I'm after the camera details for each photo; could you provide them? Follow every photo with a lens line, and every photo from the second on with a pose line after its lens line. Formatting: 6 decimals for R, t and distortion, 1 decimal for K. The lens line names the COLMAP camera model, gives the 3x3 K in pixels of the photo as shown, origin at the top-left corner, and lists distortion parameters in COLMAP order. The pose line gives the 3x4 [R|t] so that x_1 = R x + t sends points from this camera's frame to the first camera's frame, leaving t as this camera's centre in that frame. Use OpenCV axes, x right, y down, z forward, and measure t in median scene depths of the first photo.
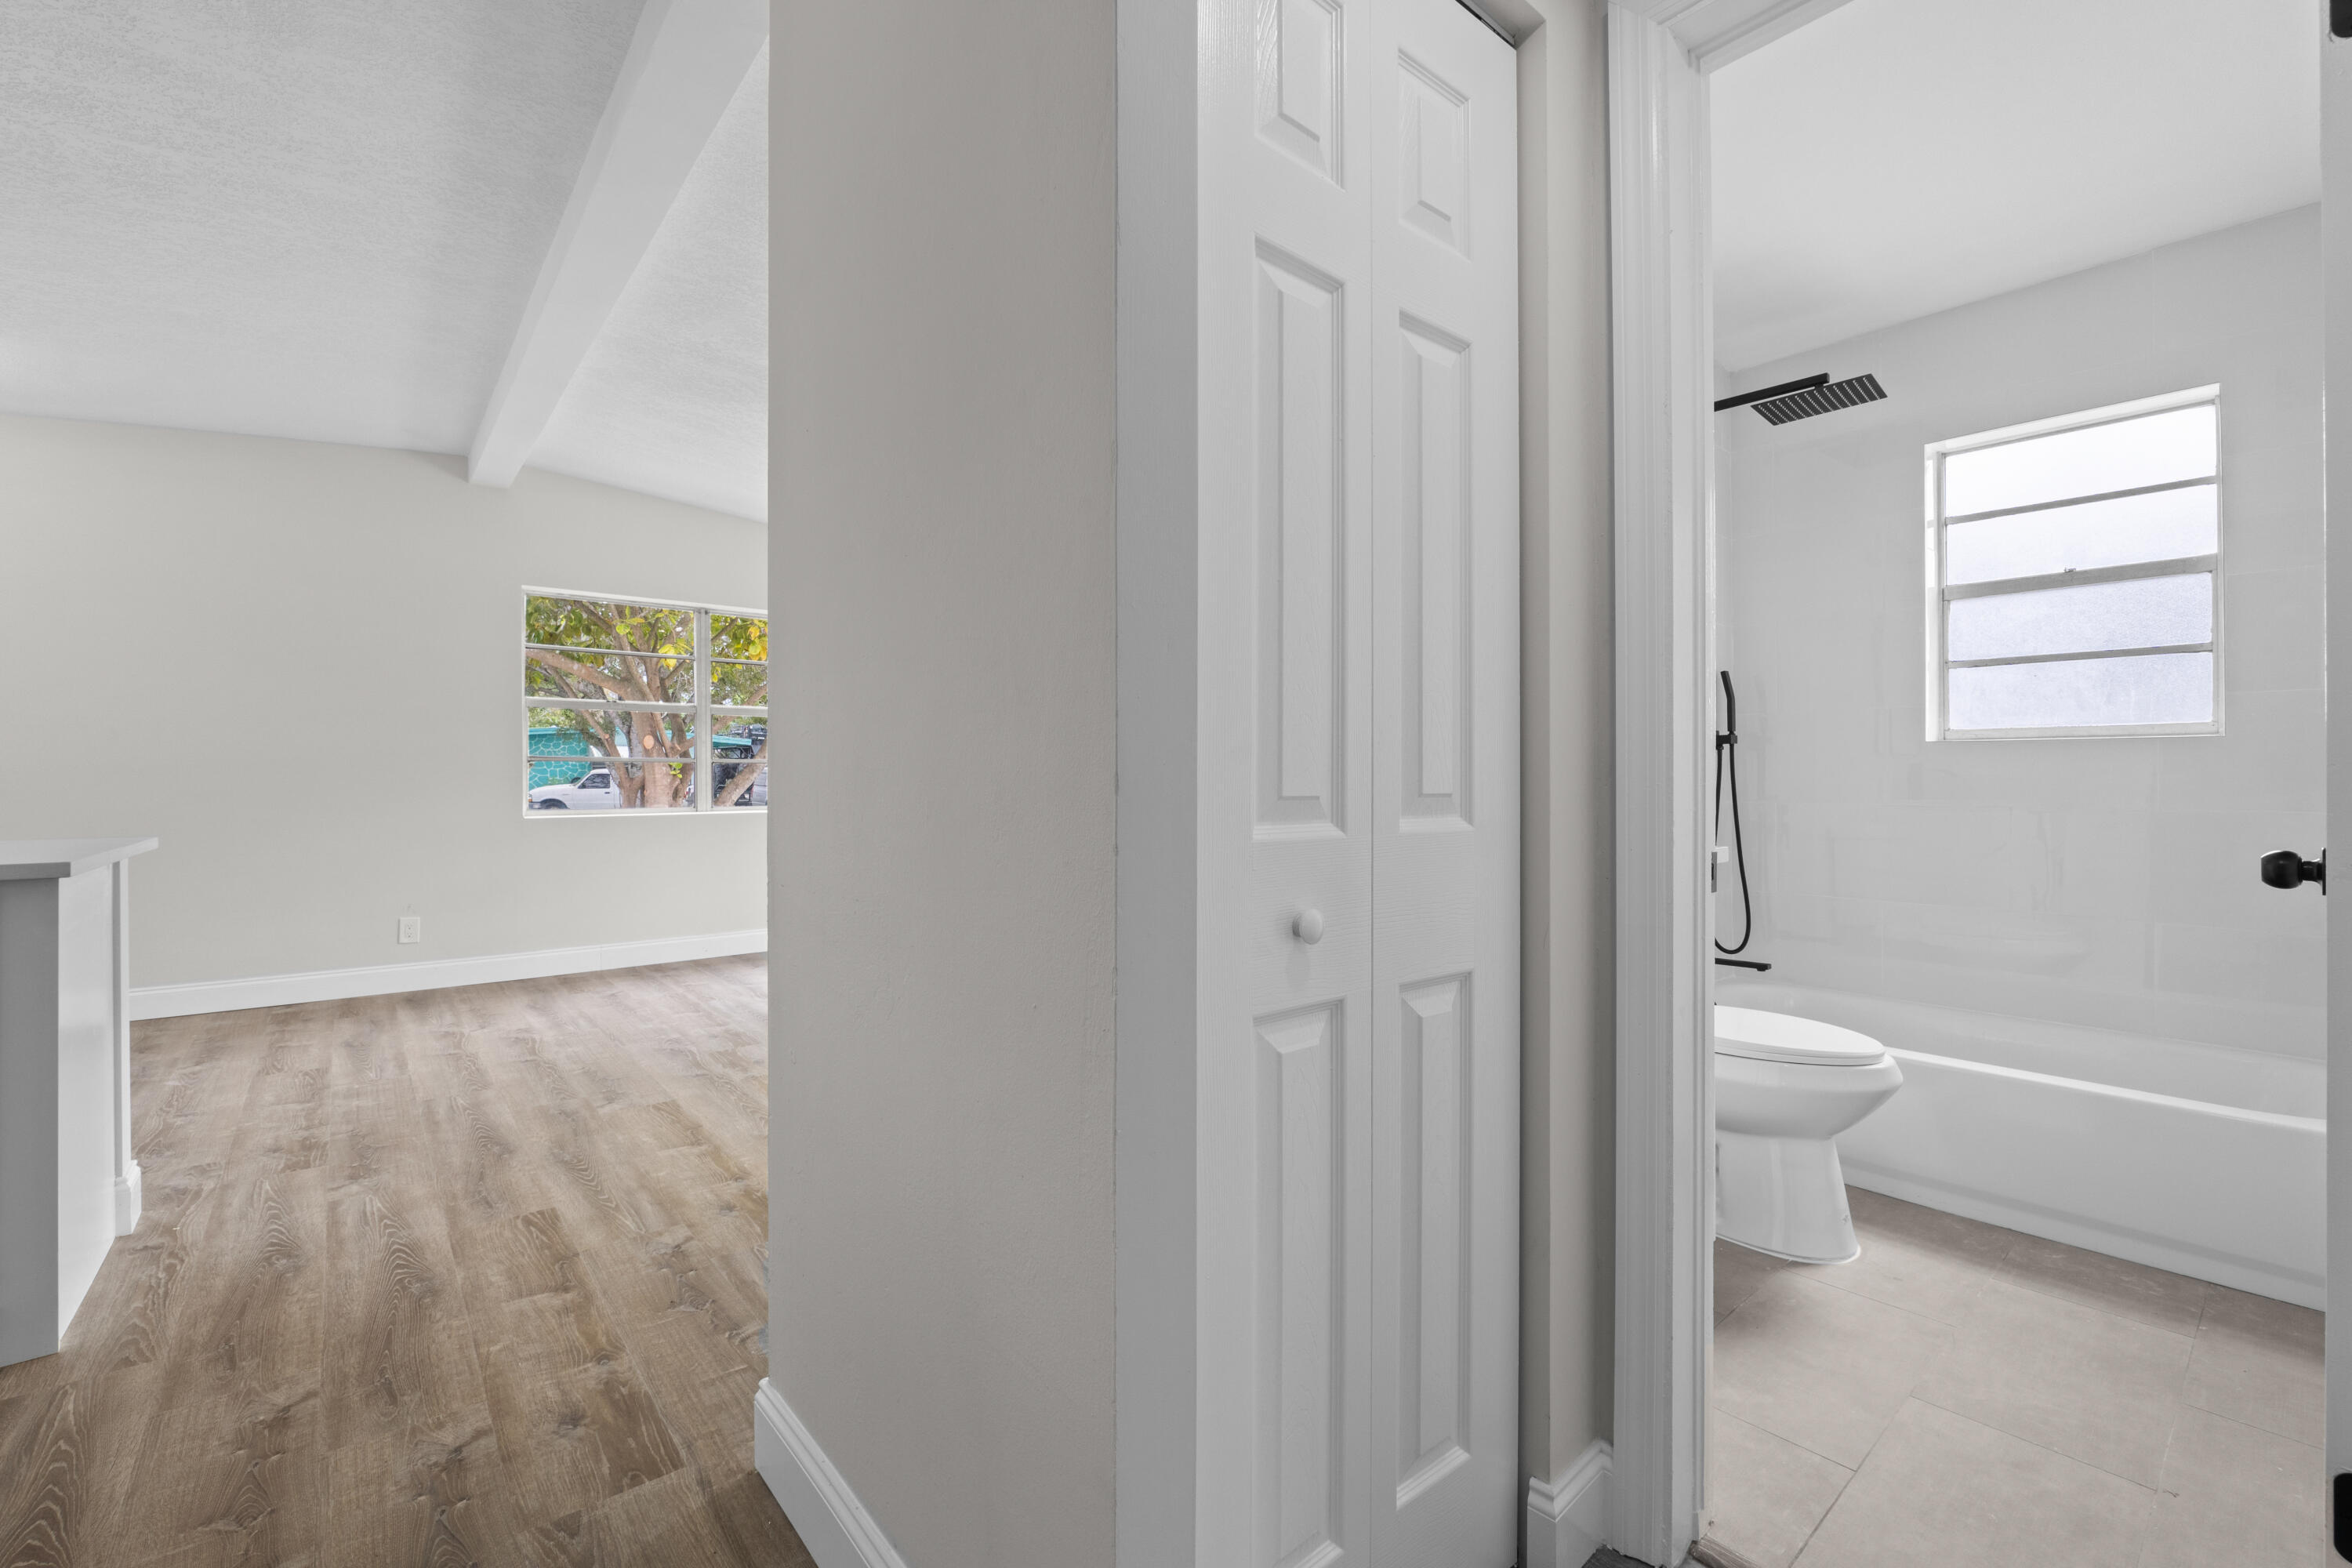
lens RADIAL K [[994.6, 0, 1173.6], [0, 994.6, 777.7], [0, 0, 1]] dist [-0.005767, -0.000912]
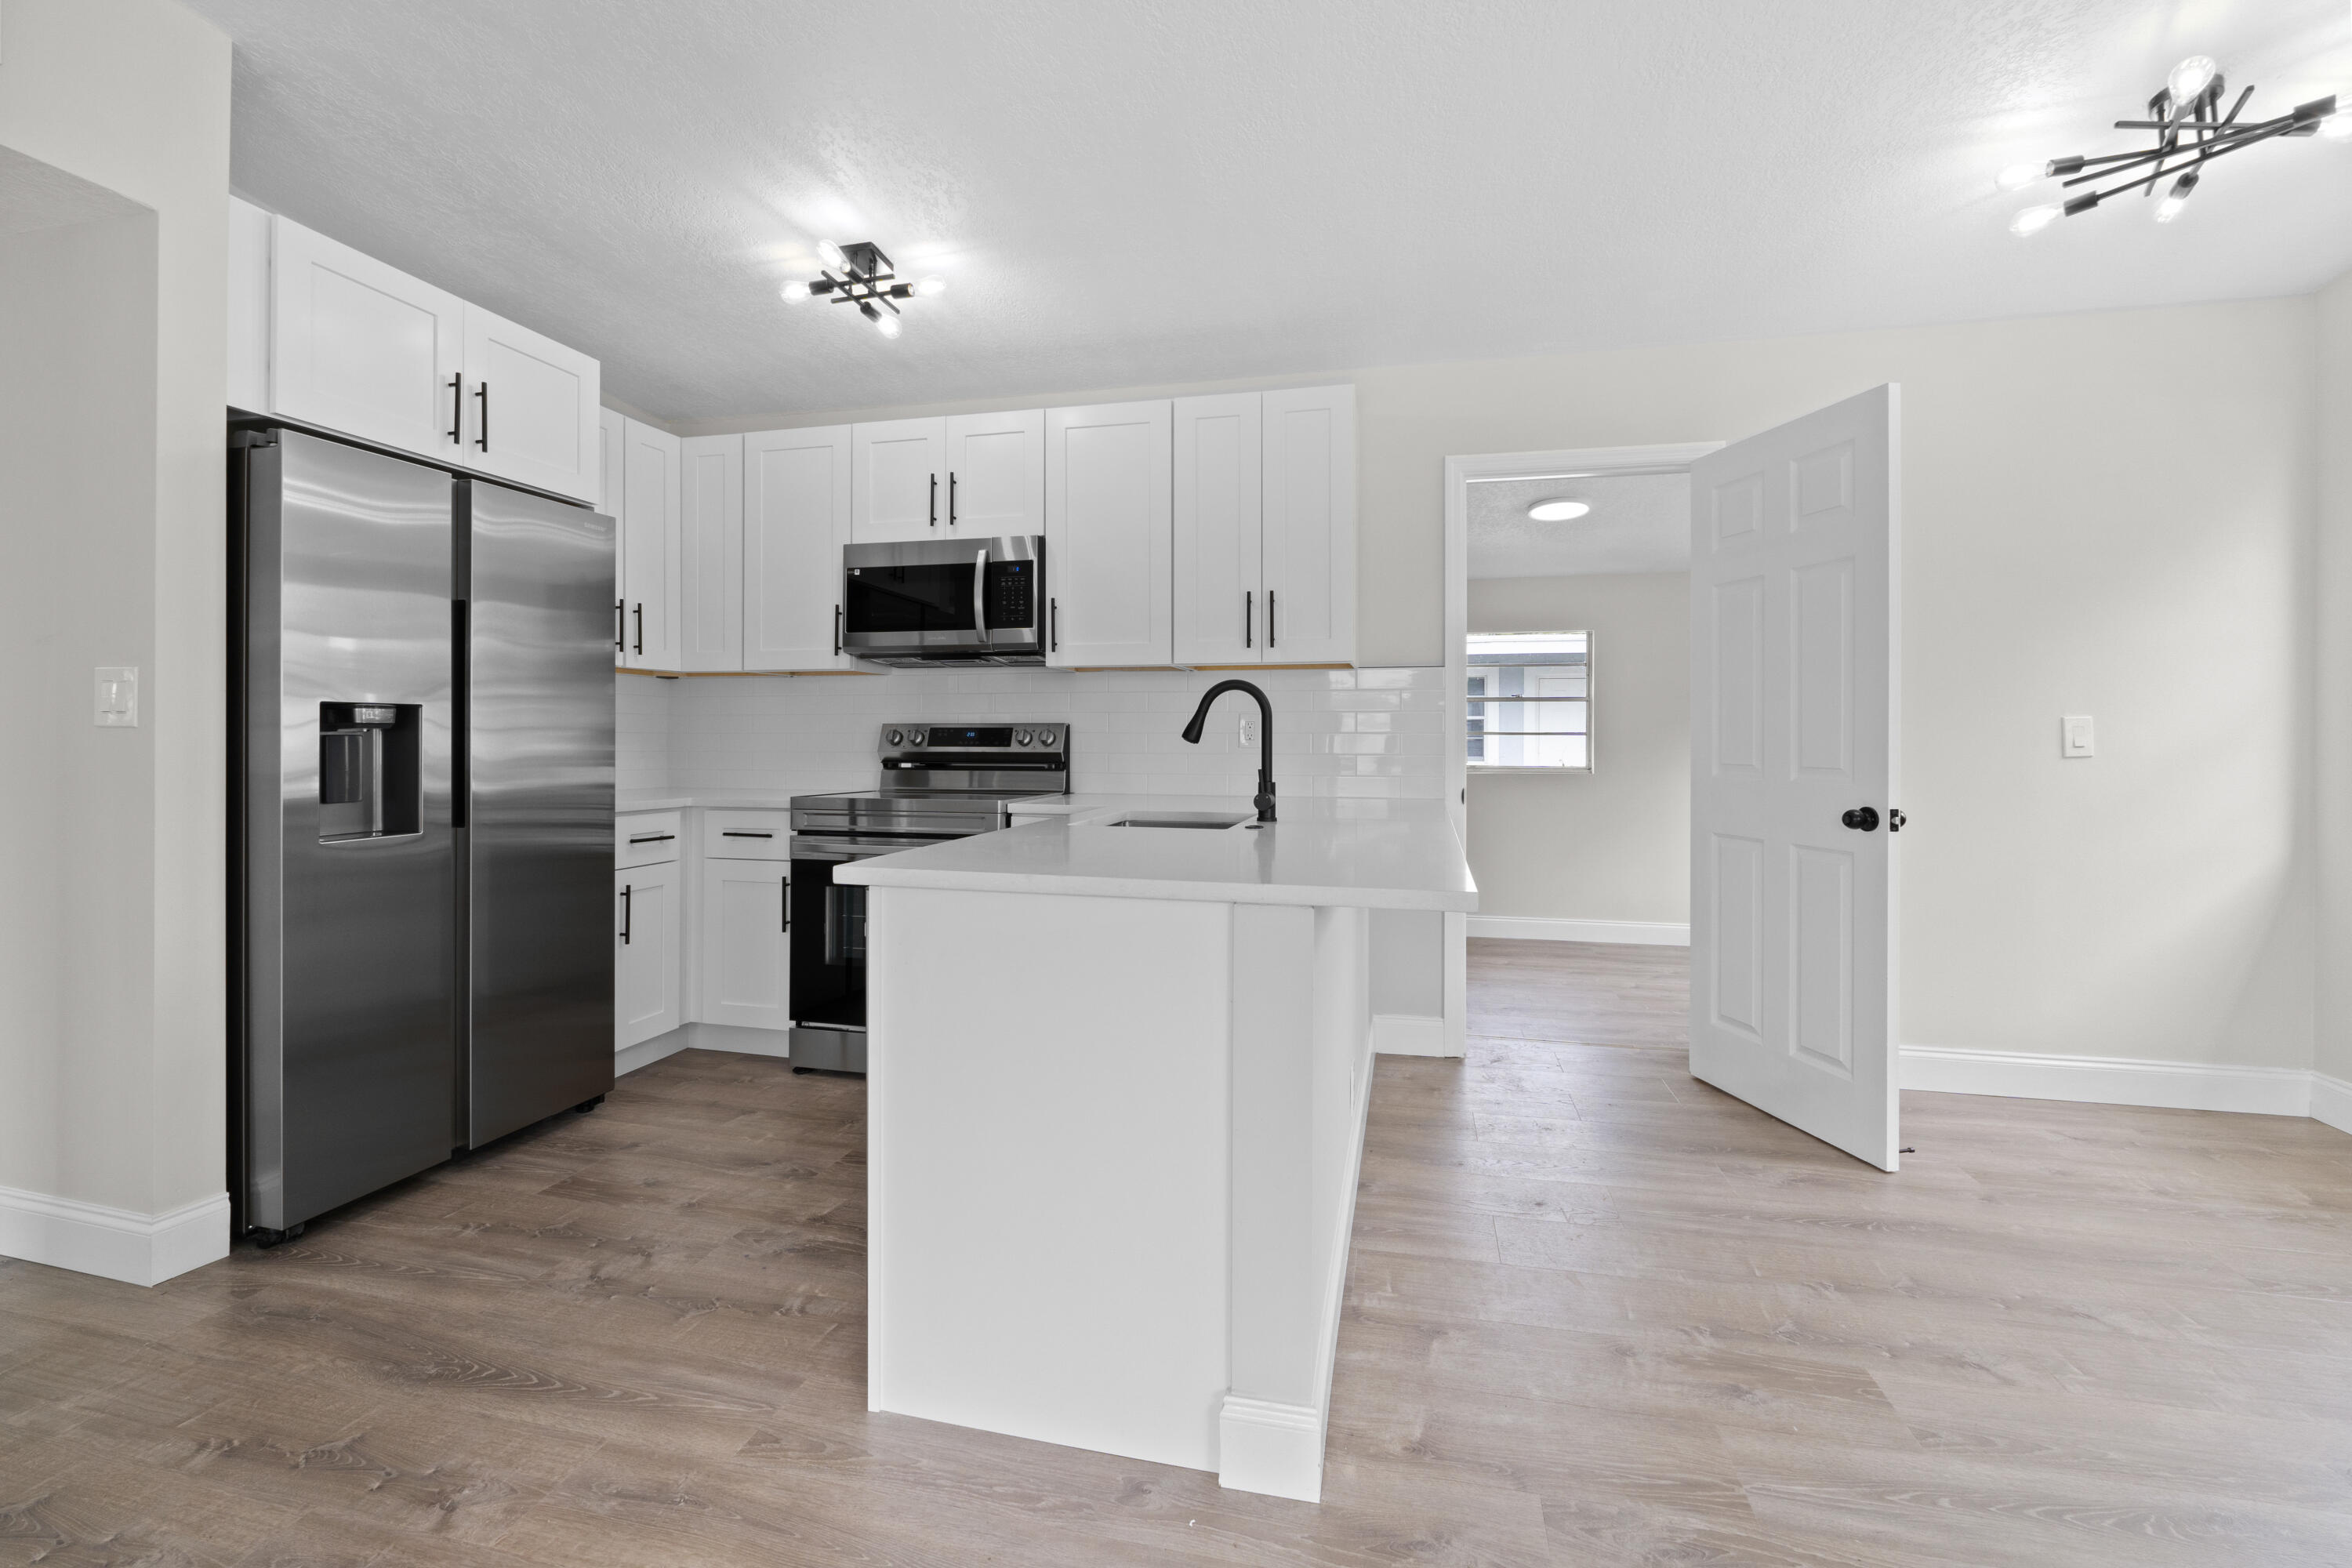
lens RADIAL K [[994.6, 0, 1173.4], [0, 994.6, 734.6], [0, 0, 1]] dist [-0.005767, -0.000912]
pose [[-0.802339, -0.004383, -0.596852, -0.525638], [-0.001838, 0.999986, -0.004872, -0.020669], [0.596865, -0.002812, -0.802336, 1.226033]]
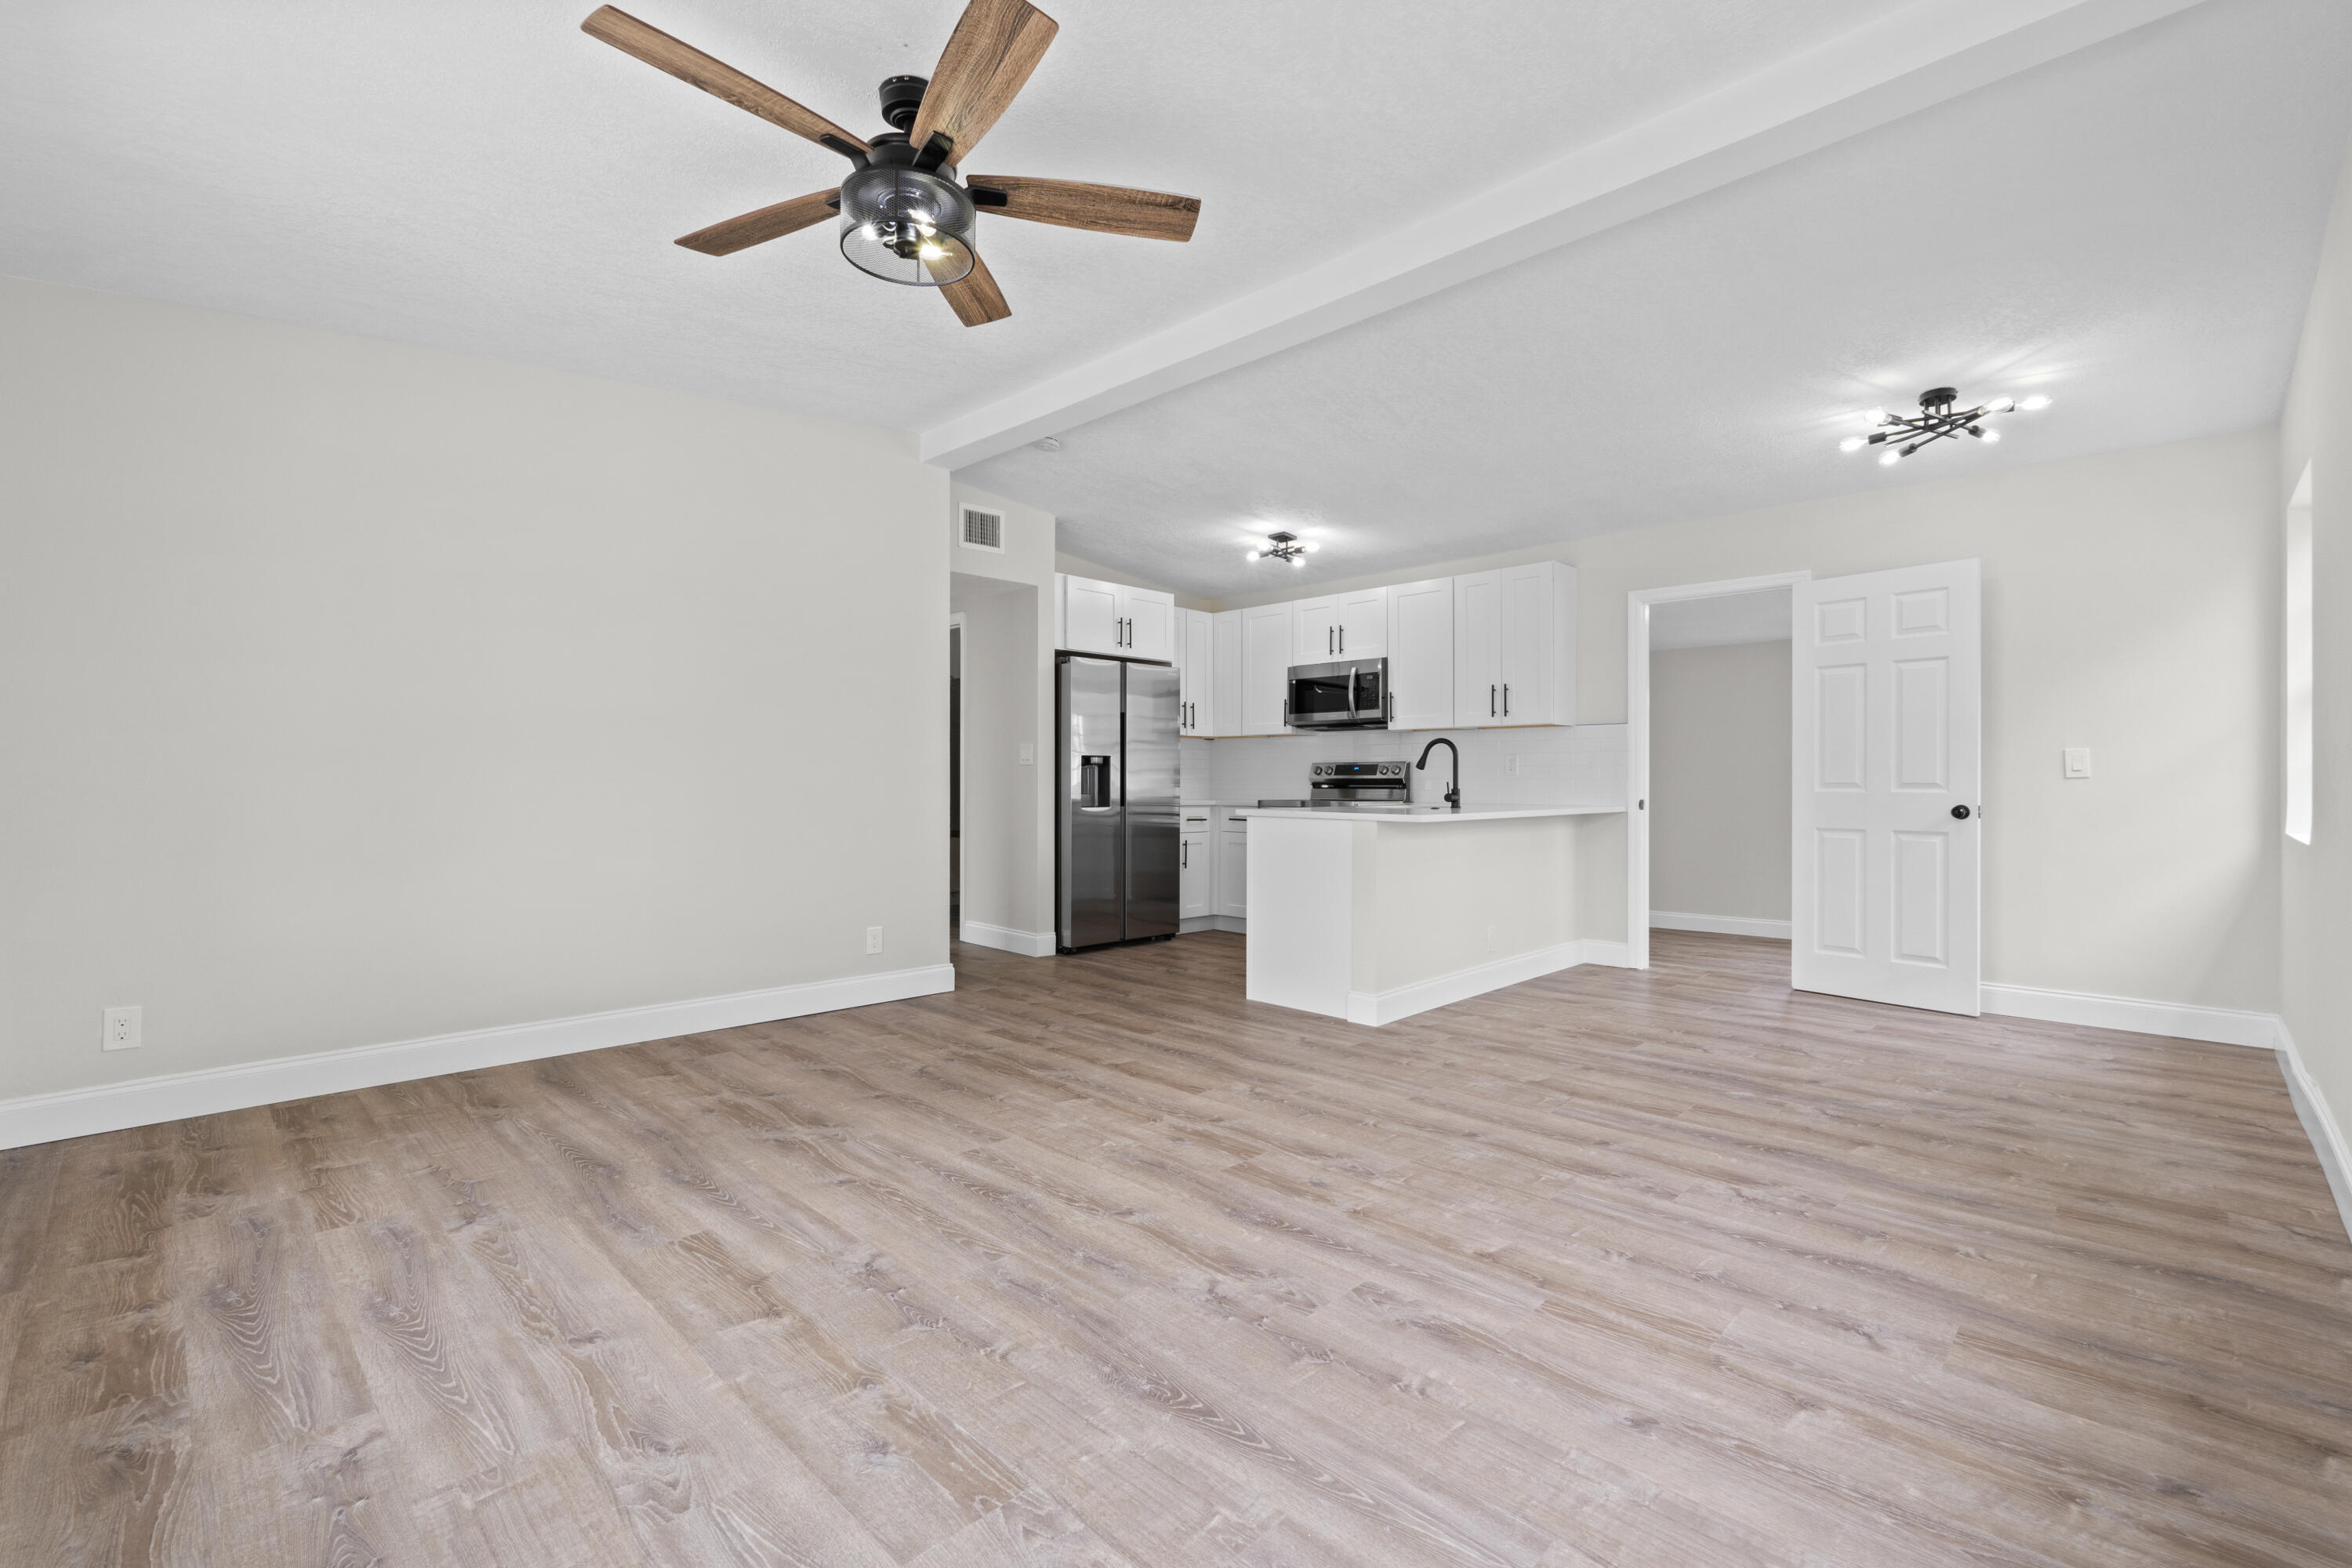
lens RADIAL K [[994.6, 0, 1170.5], [0, 994.6, 784.8], [0, 0, 1]] dist [-0.005767, -0.000912]
pose [[-0.995799, -0.003237, -0.091511, -0.446327], [-0.003501, 0.999990, 0.002722, 0.007770], [0.091502, 0.003031, -0.995800, 2.326953]]
